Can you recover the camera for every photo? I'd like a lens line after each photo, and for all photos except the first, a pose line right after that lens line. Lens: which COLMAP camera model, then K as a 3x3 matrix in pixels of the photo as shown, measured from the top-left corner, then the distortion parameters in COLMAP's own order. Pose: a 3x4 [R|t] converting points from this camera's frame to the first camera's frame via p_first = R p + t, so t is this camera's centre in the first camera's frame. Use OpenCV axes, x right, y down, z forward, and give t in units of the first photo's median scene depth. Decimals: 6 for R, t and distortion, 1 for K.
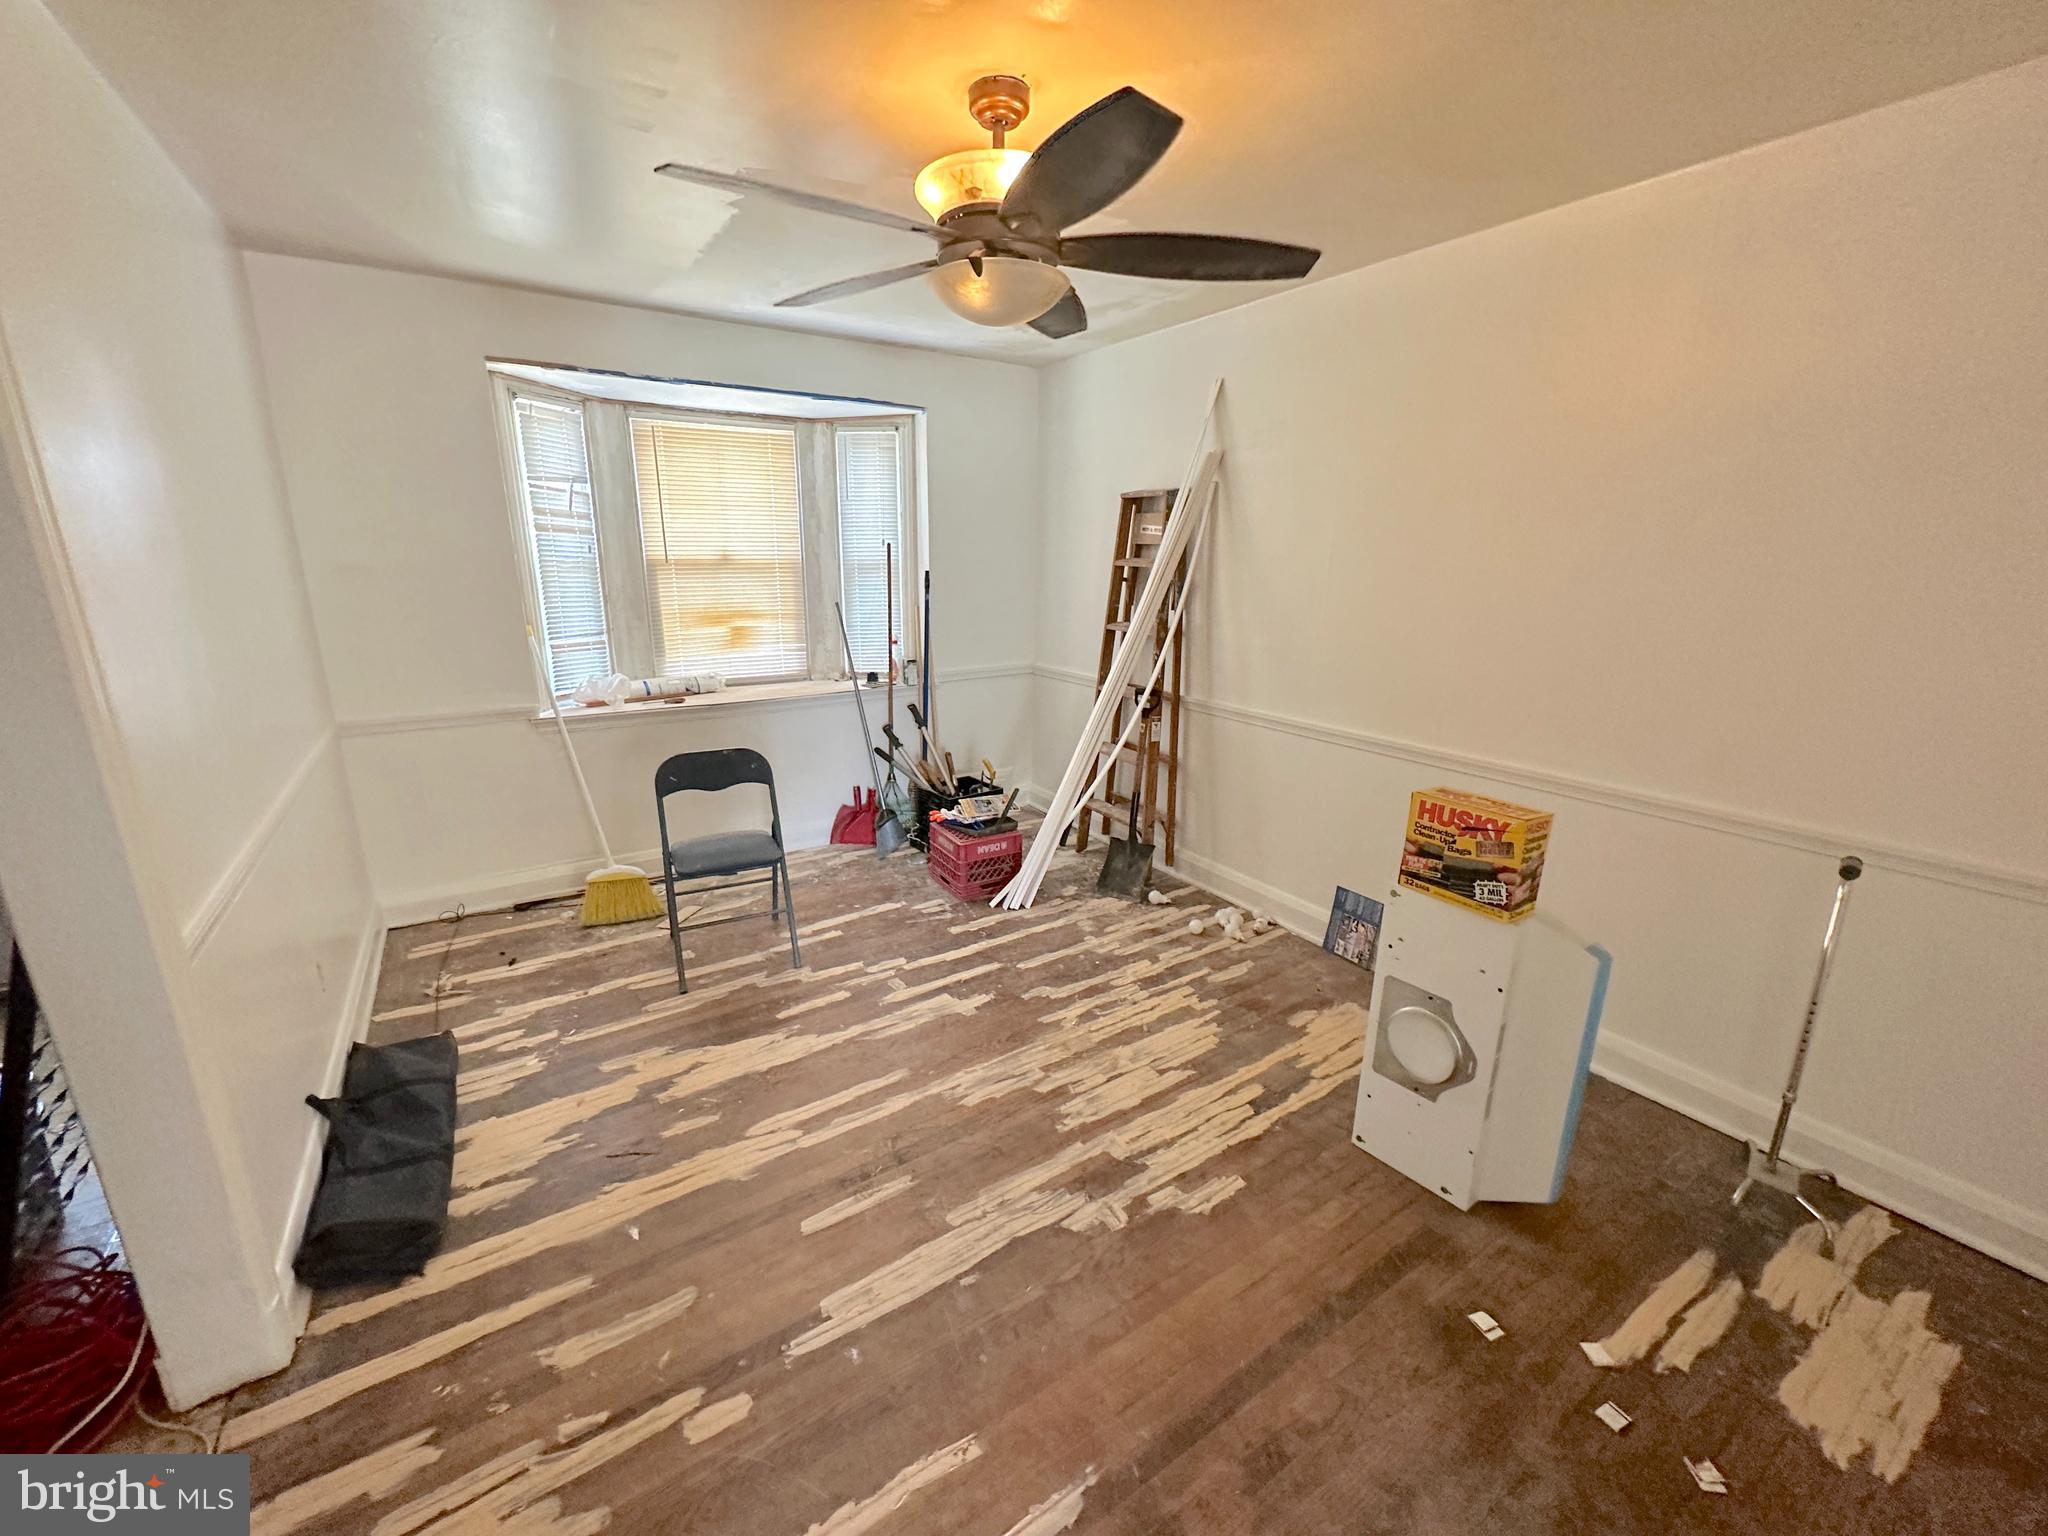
lens RADIAL K [[815.6, 0, 1024.0], [0, 815.6, 768.0], [0, 0, 1]] dist [-0.001999, 0.000148]
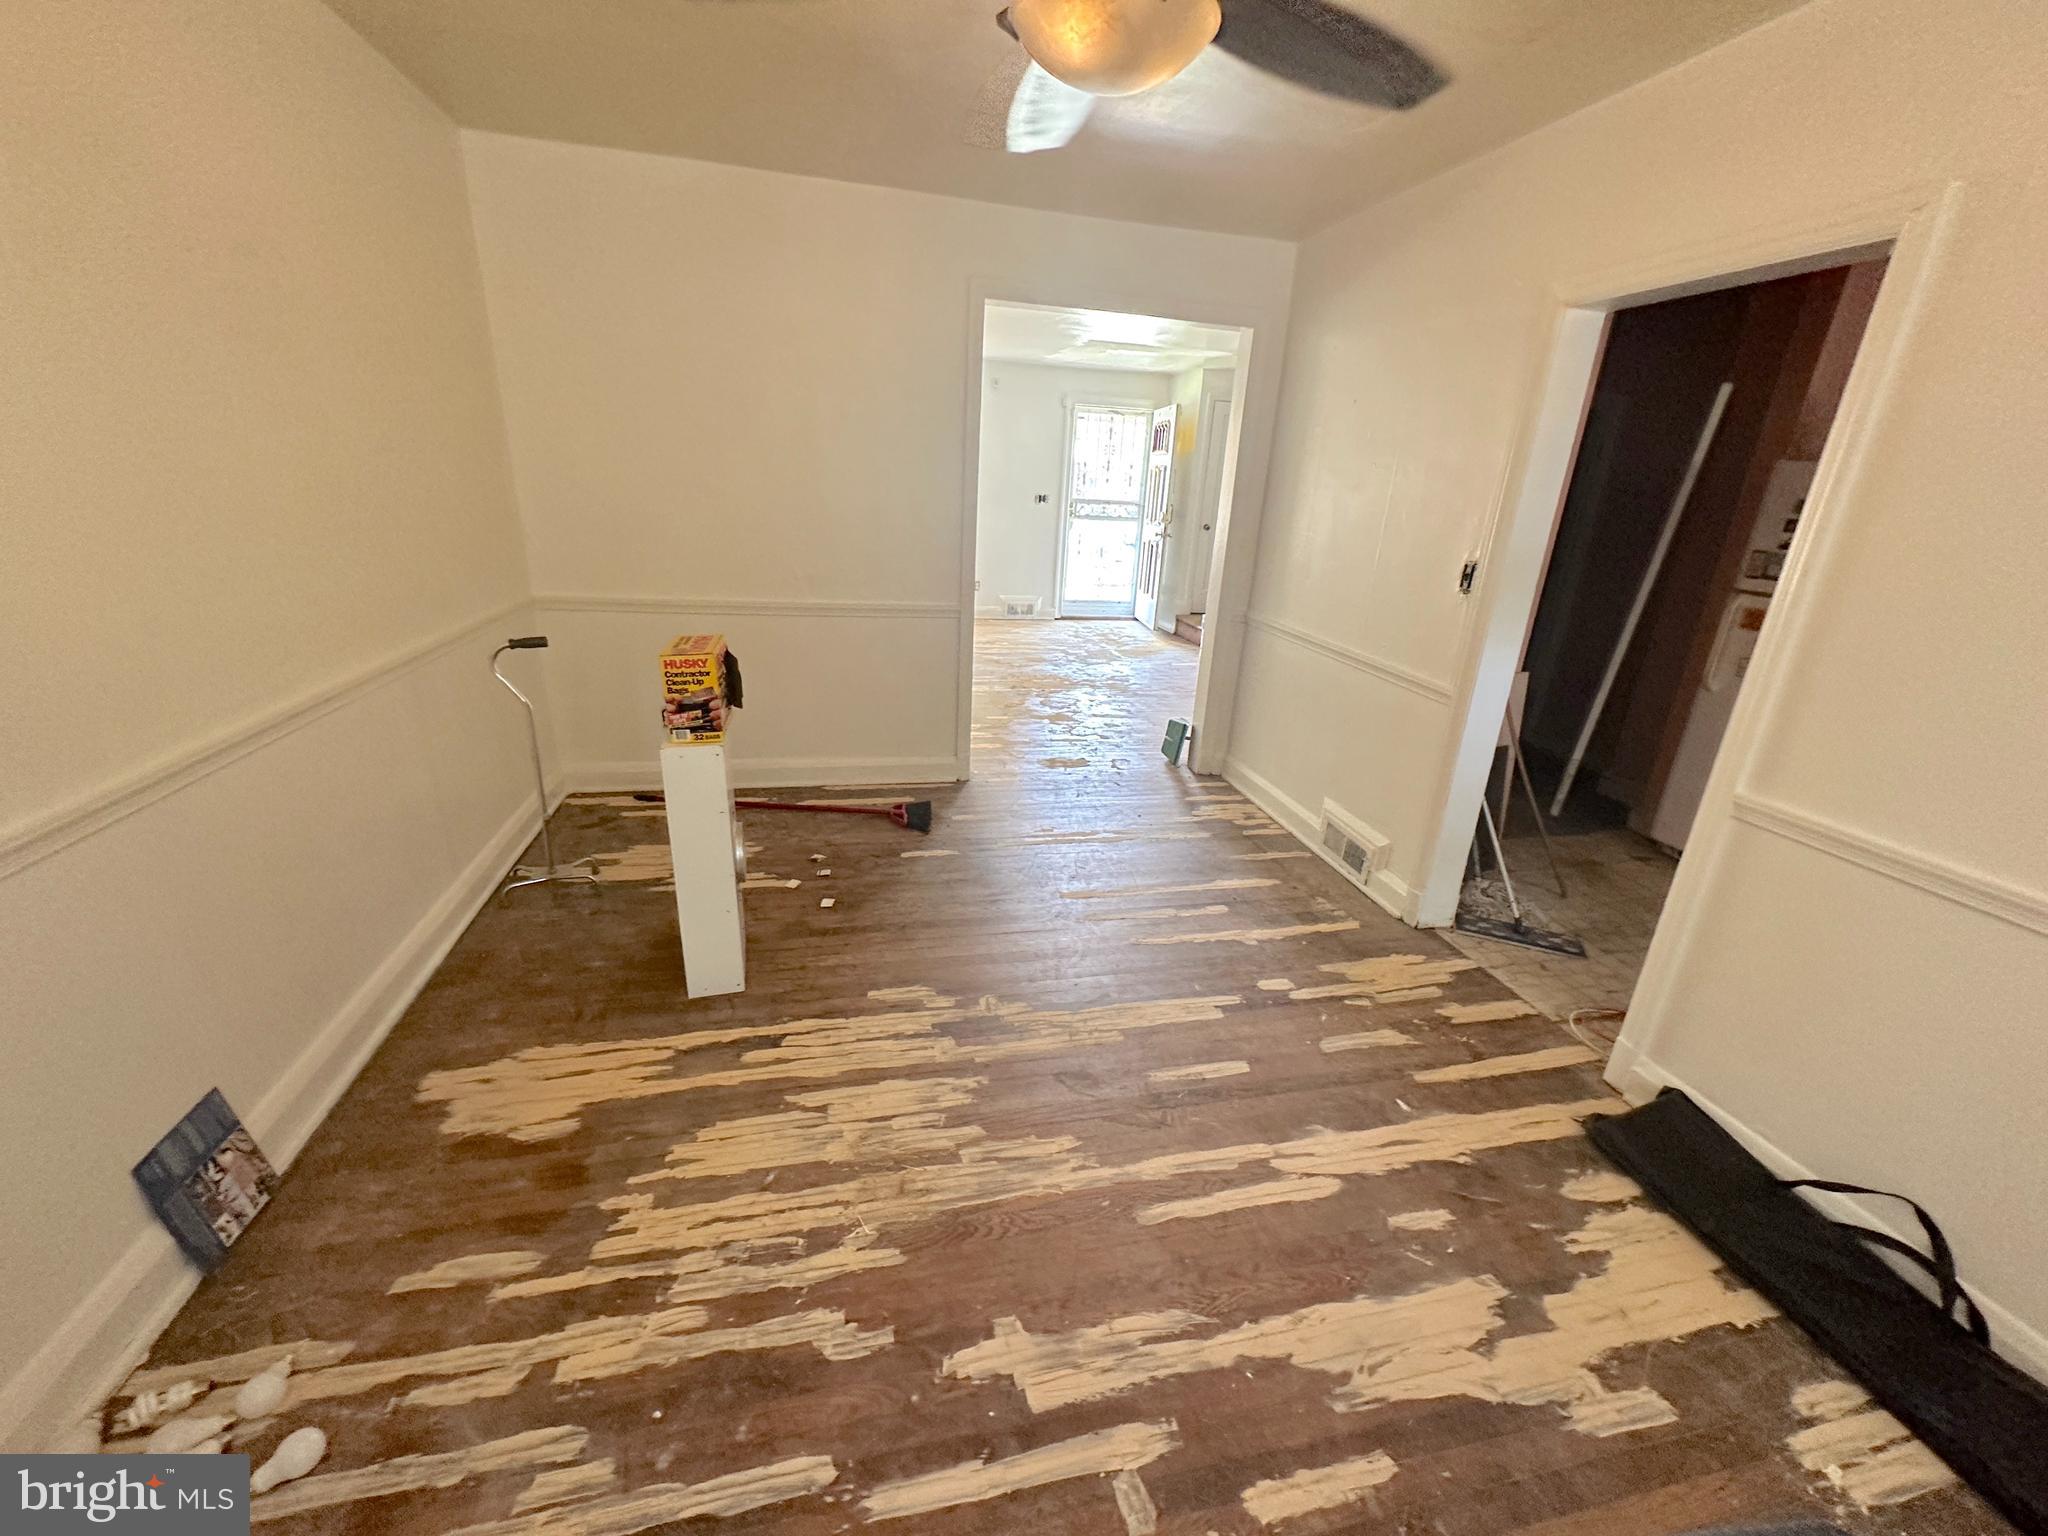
lens RADIAL K [[815.6, 0, 1024.0], [0, 815.6, 768.0], [0, 0, 1]] dist [-0.001999, 0.000148]
pose [[-0.935679, -0.171067, 0.308610, -0.207957], [0.034016, 0.826813, 0.561448, -0.346350], [-0.351208, 0.535833, -0.767813, 1.409936]]
